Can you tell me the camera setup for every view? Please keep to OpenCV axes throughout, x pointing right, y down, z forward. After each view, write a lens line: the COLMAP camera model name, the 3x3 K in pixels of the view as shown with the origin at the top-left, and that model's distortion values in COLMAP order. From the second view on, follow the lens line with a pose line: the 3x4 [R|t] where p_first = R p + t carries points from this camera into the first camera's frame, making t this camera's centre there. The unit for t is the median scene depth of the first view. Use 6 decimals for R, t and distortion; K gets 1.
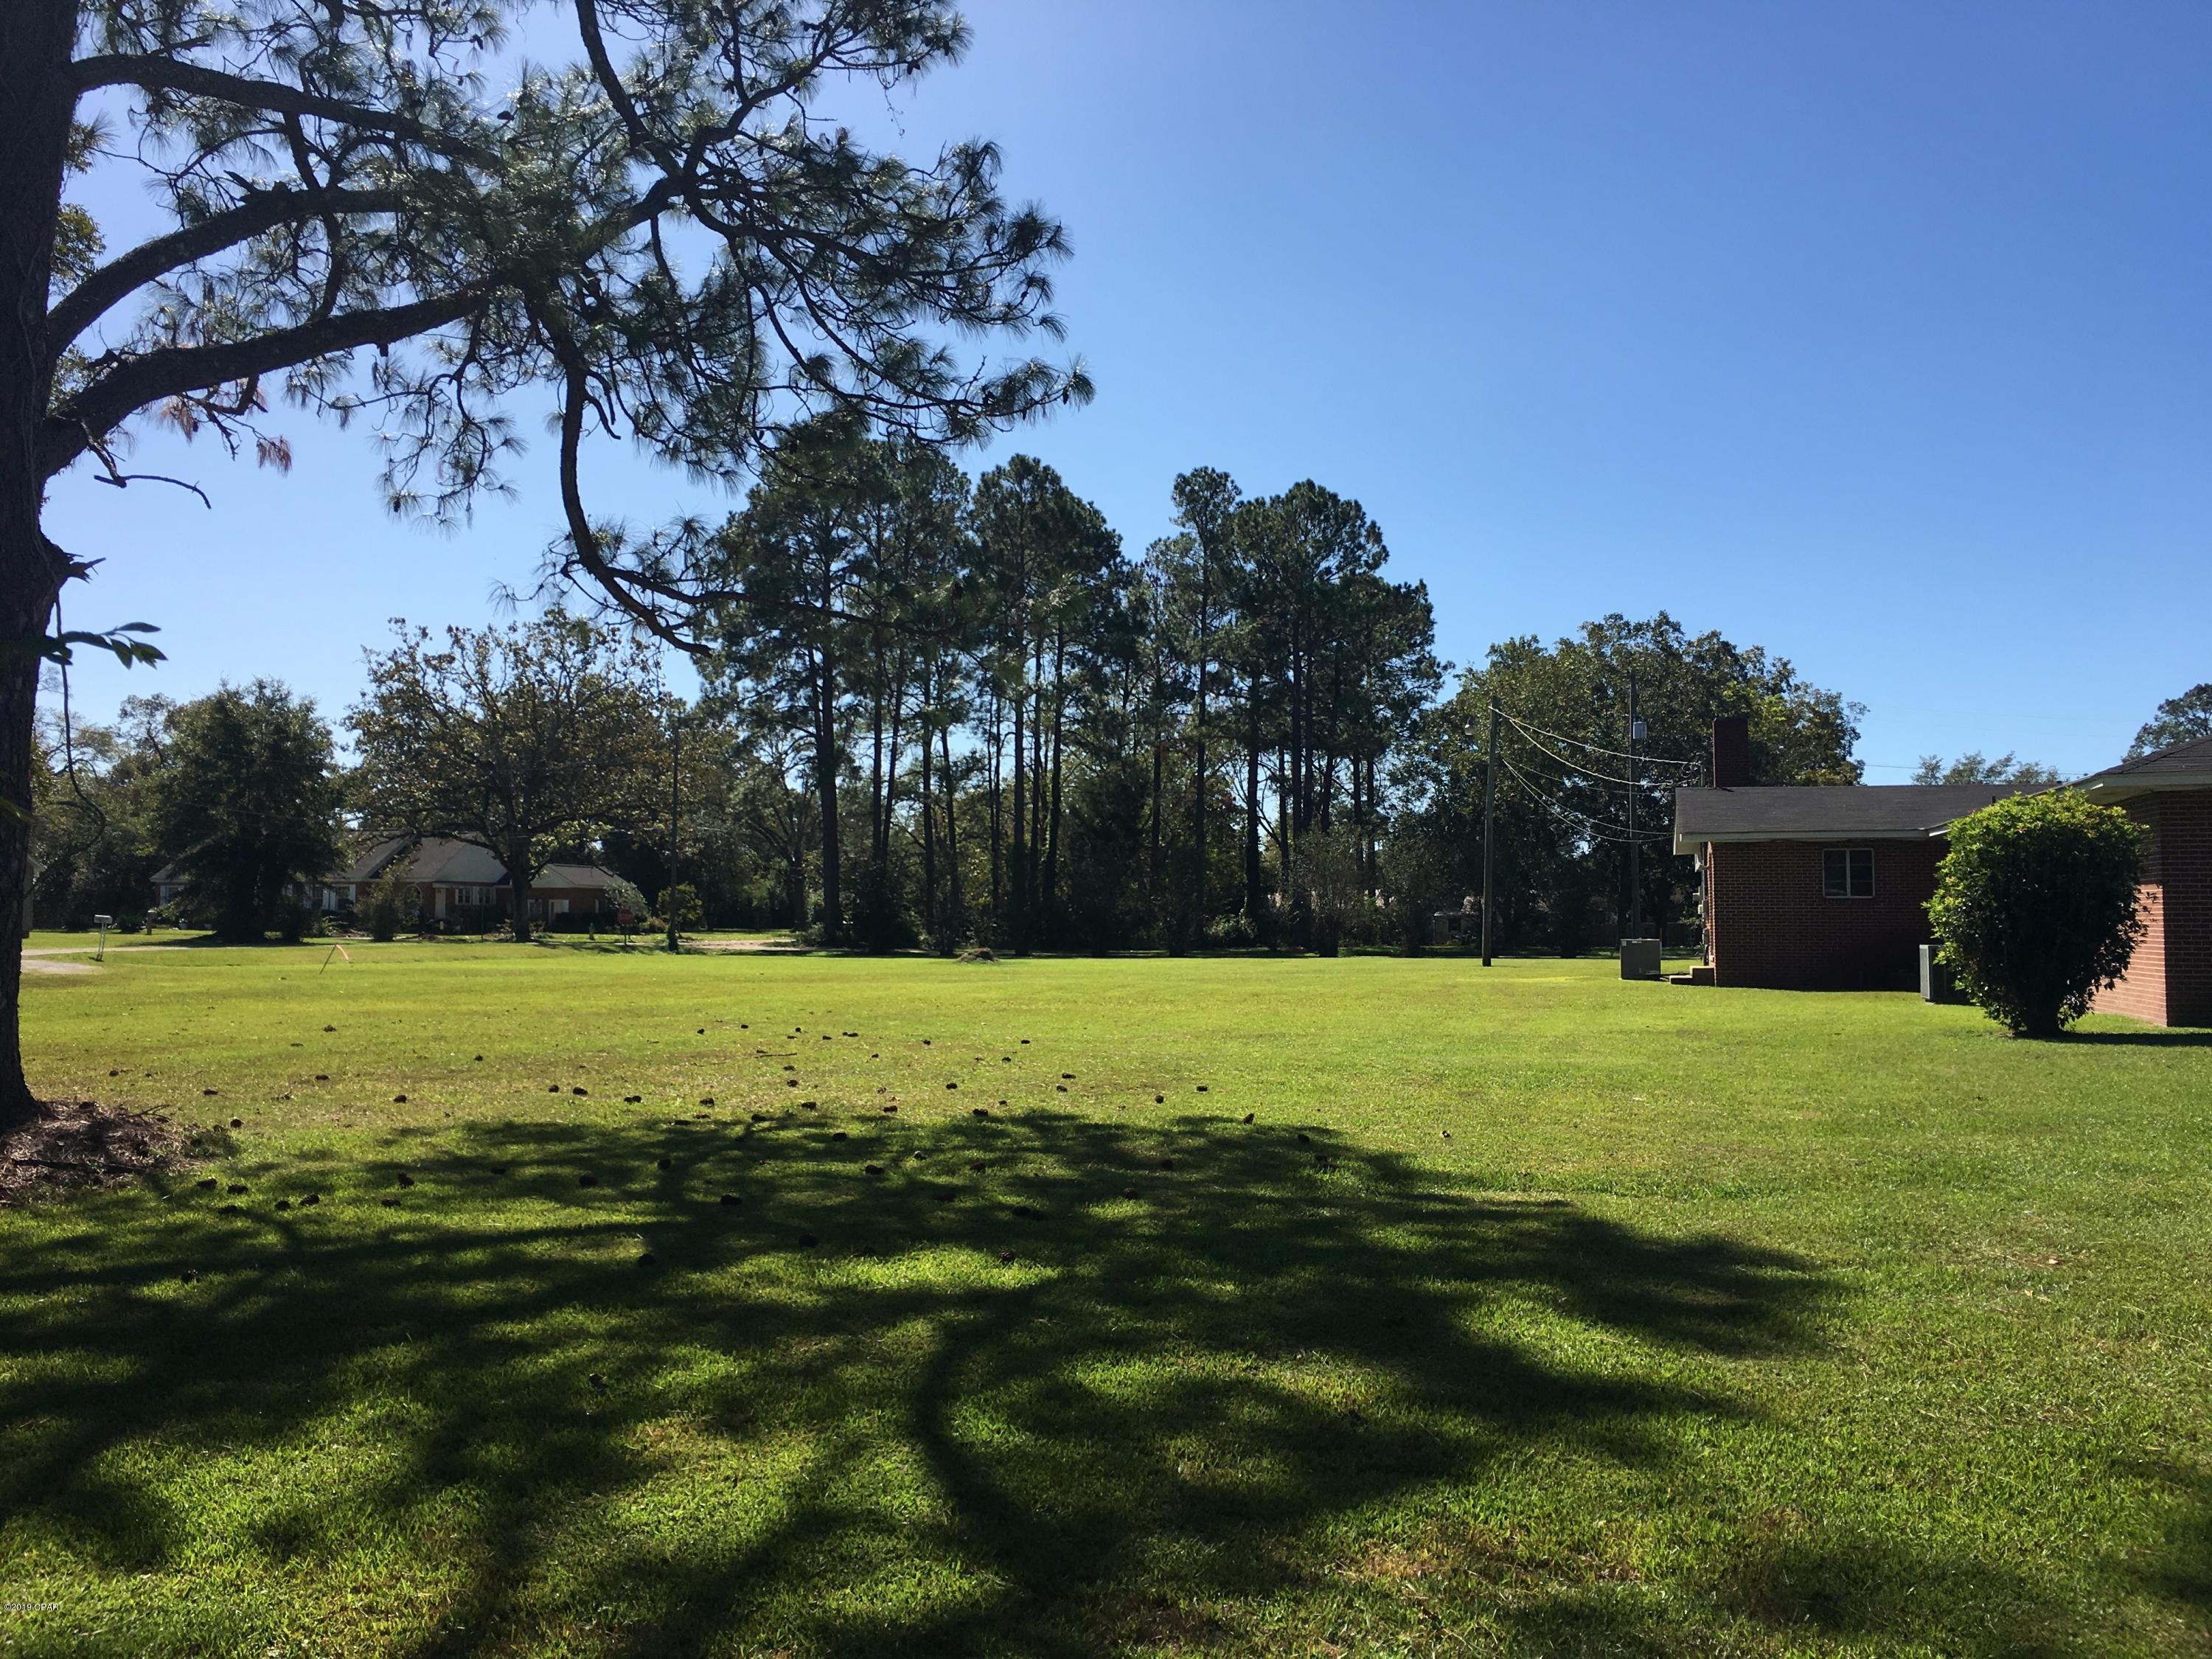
lens RADIAL K [[1874.2, 0, 1105.9], [0, 1874.2, 864.1], [0, 0, 1]] dist [0.088668, -0.122136]
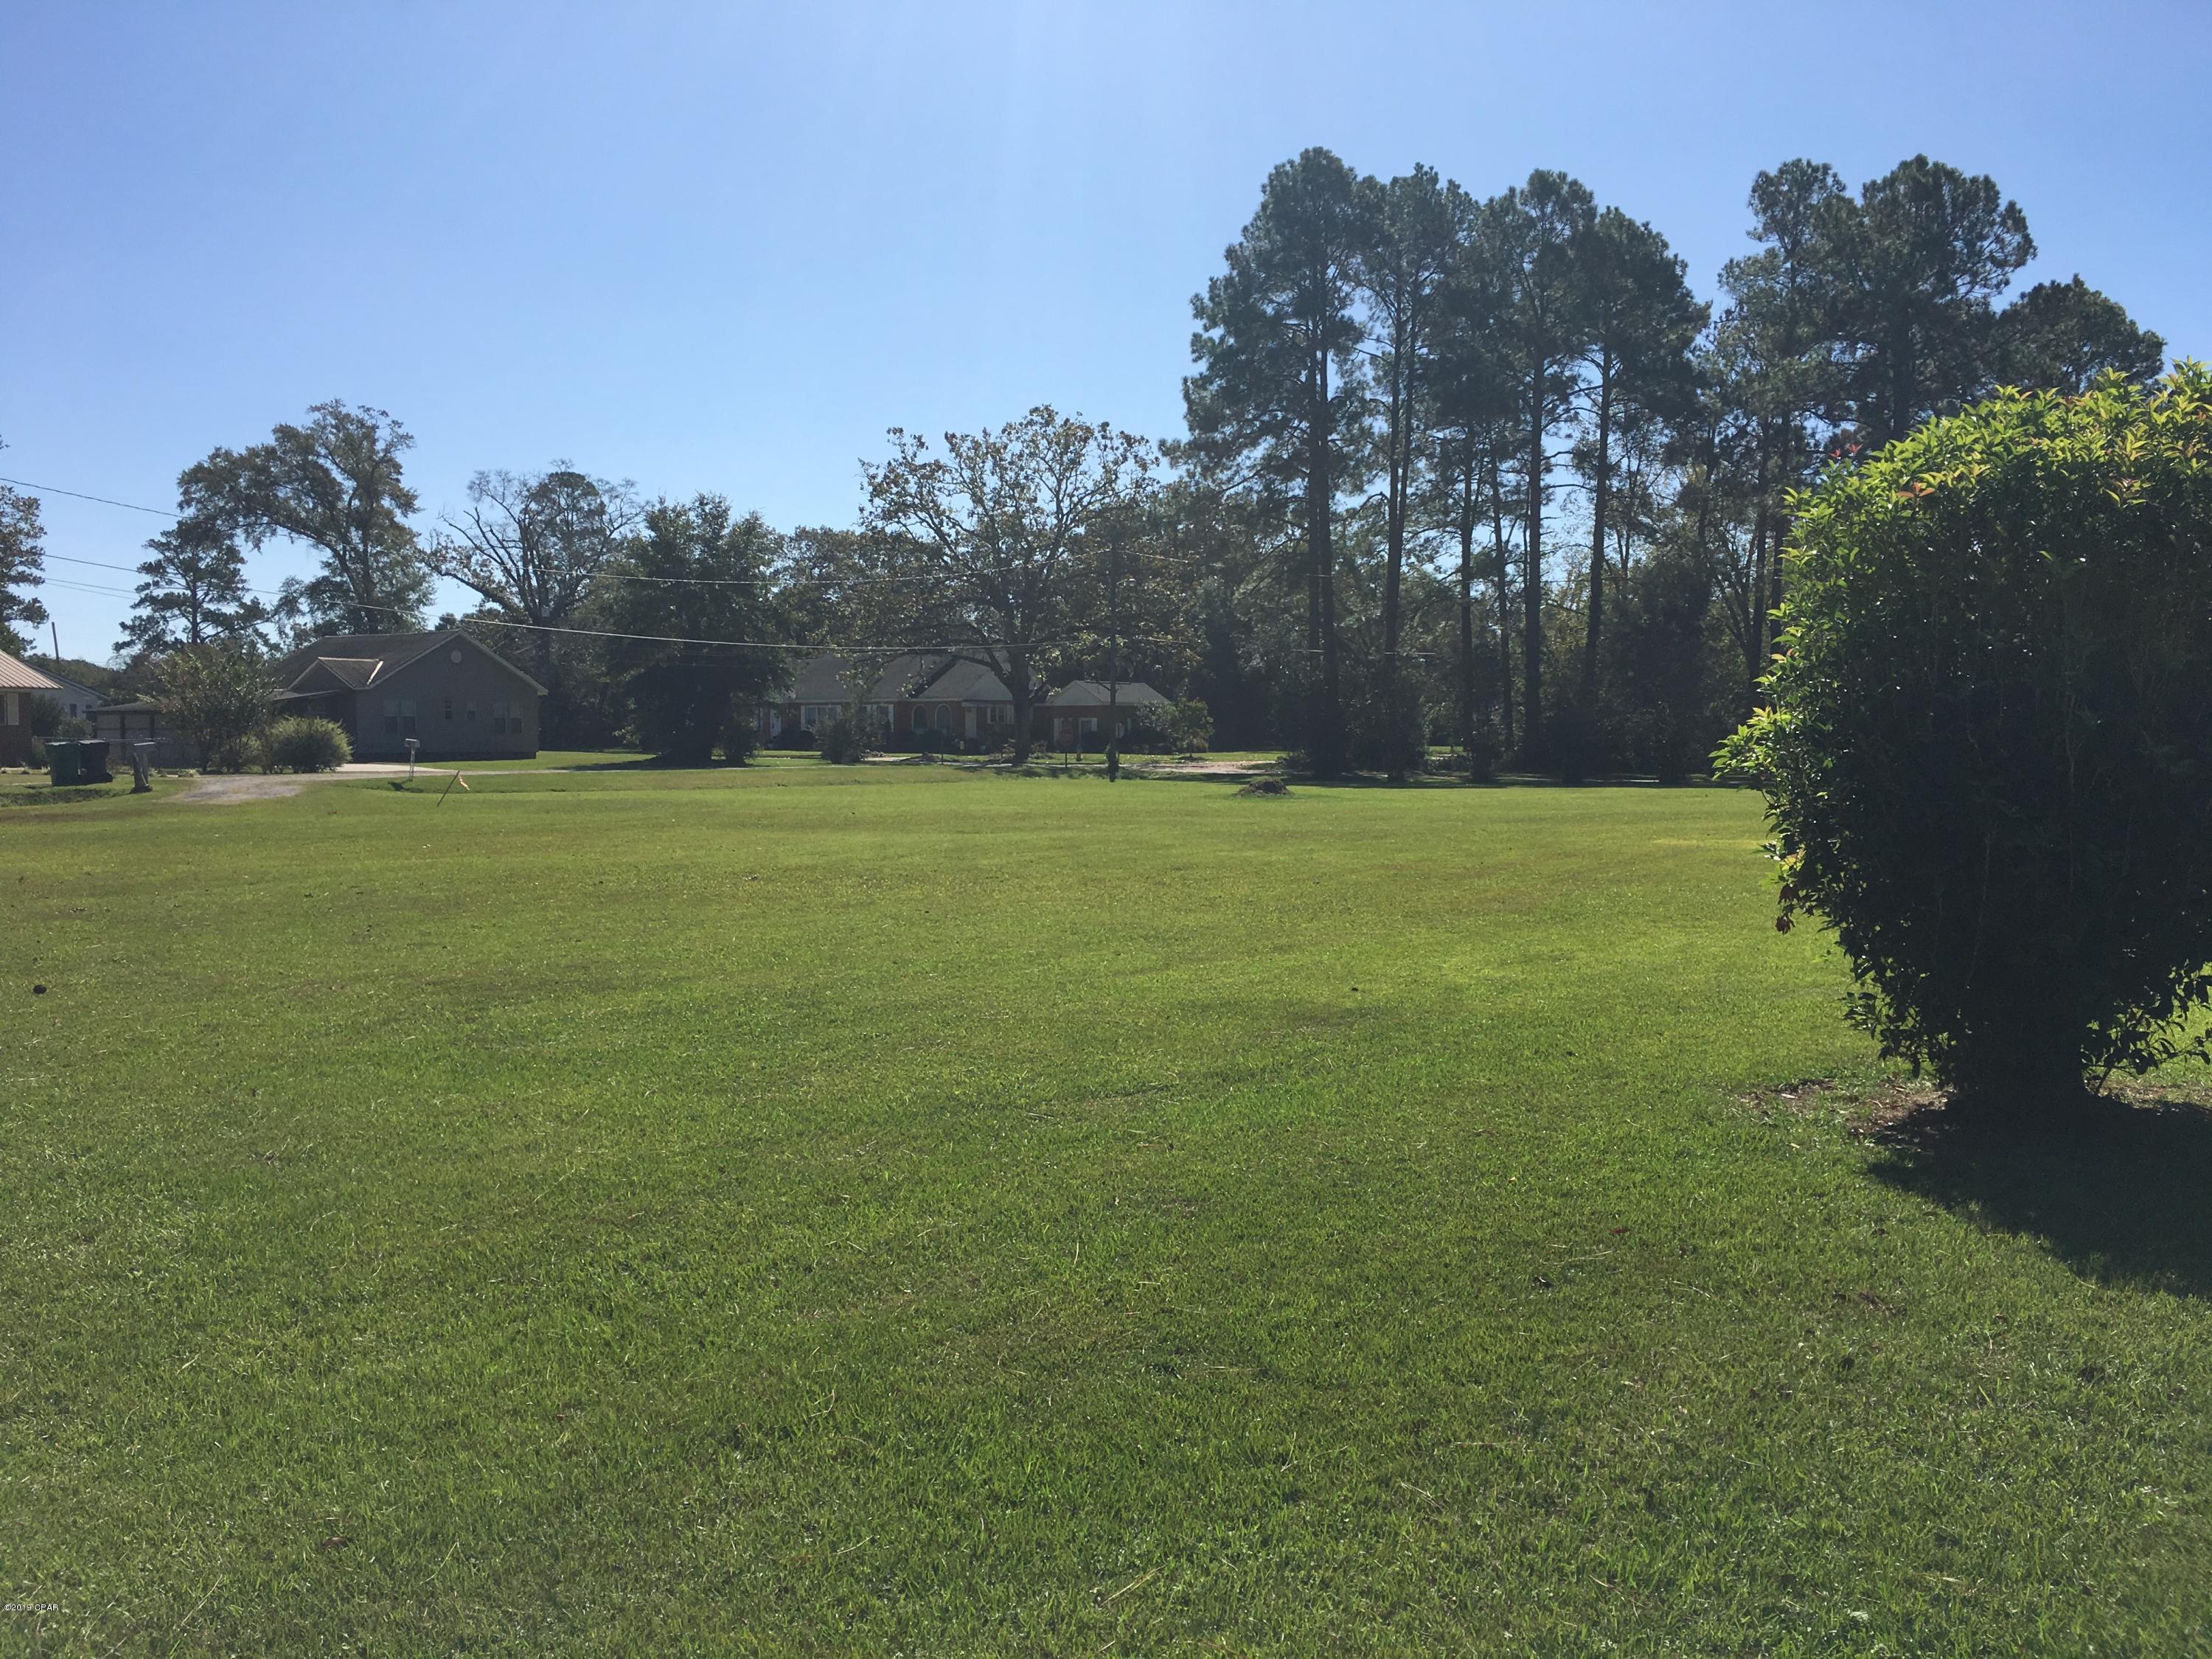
lens RADIAL K [[1874.2, 0, 1105.9], [0, 1874.2, 864.1], [0, 0, 1]] dist [0.088668, -0.122136]
pose [[0.922736, 0.023836, -0.384695, 0.104909], [0.013786, 0.995406, 0.094743, 0.002804], [0.385186, -0.092726, 0.918168, 0.139253]]
